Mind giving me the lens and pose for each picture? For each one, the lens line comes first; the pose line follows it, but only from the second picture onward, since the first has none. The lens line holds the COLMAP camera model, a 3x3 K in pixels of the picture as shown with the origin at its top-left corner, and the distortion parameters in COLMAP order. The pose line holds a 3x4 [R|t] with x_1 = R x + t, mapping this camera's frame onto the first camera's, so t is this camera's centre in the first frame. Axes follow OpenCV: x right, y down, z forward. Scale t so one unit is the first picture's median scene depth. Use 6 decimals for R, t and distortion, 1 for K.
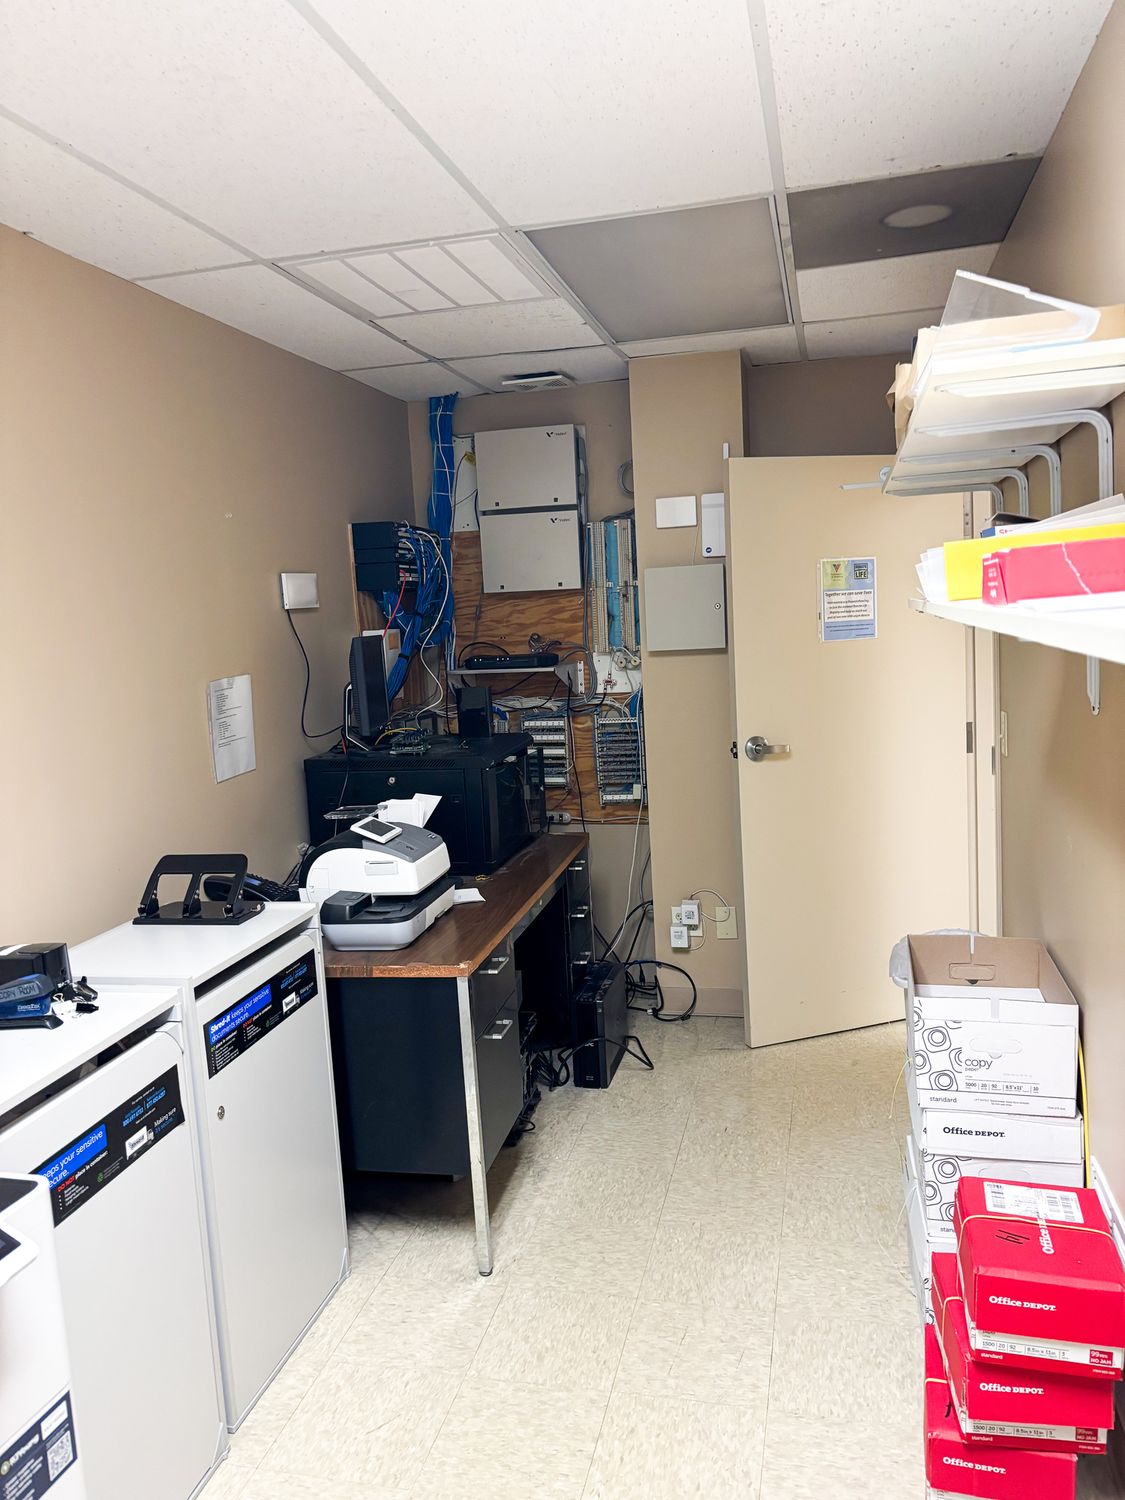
lens RADIAL K [[1135.9, 0, 560.1], [0, 1135.9, 738.3], [0, 0, 1]] dist [0.041292, -0.037884]
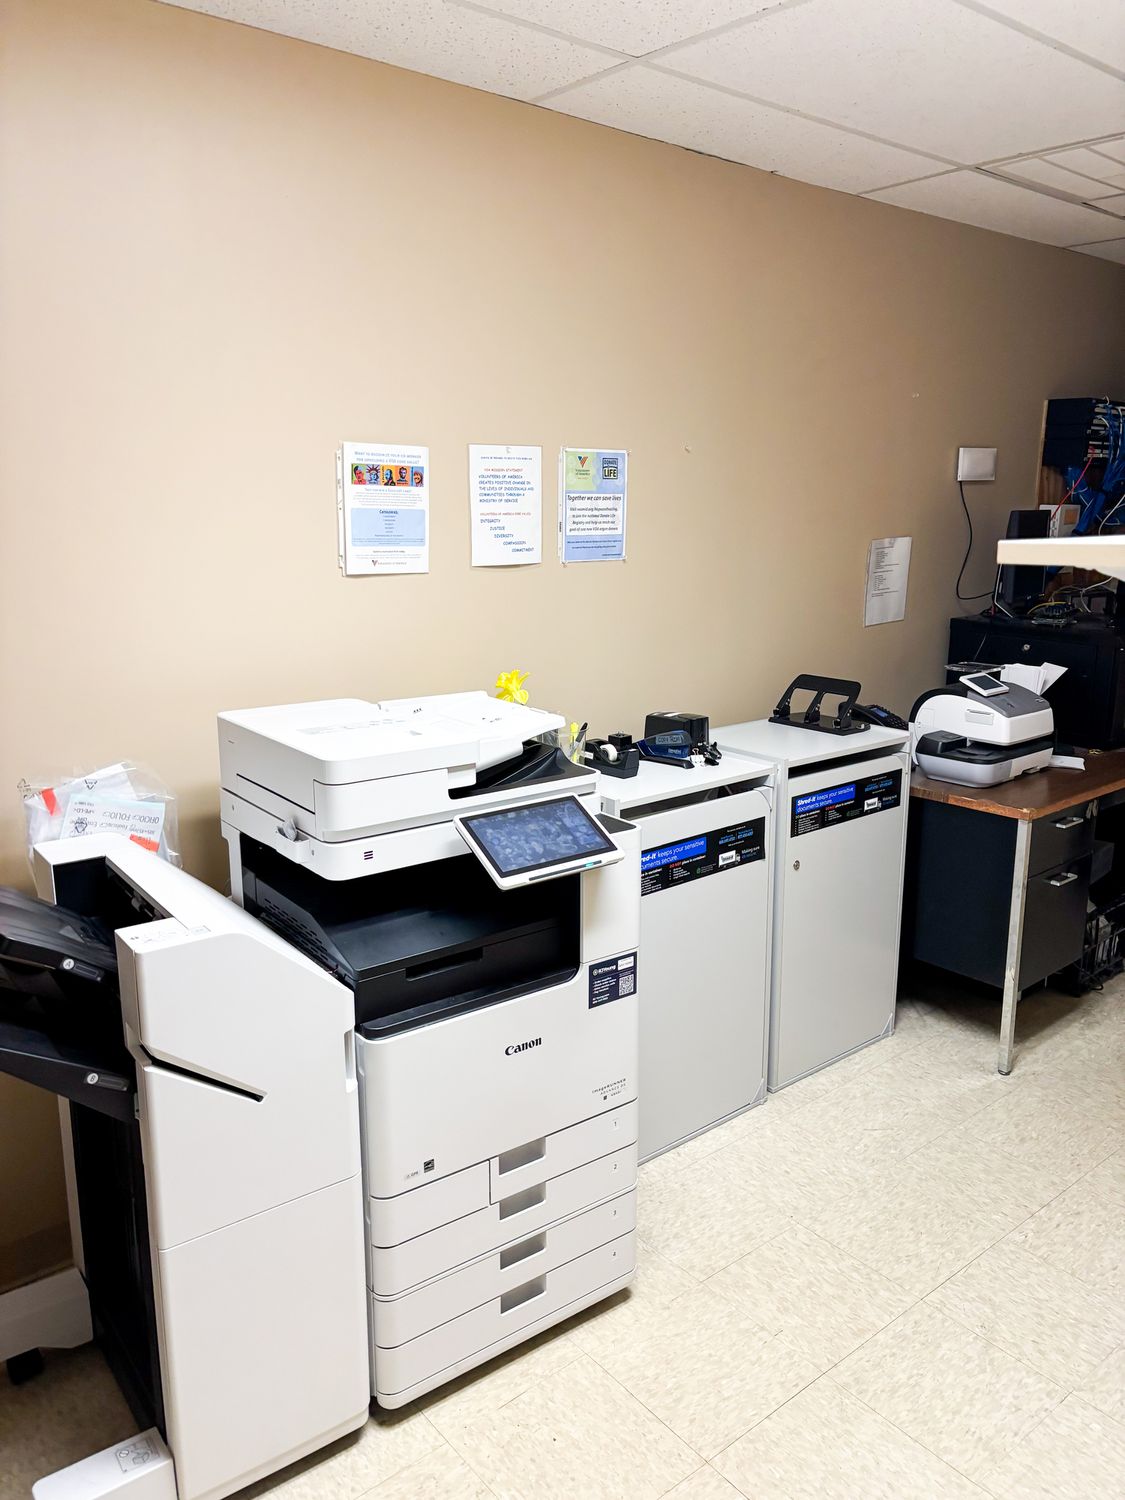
lens RADIAL K [[1135.9, 0, 563.2], [0, 1135.9, 748.4], [0, 0, 1]] dist [0.041292, -0.037884]
pose [[0.798342, 0.194166, -0.570043, 0.179320], [-0.119182, 0.978815, 0.166487, 0.003586], [0.590293, -0.064975, 0.804570, -0.184076]]
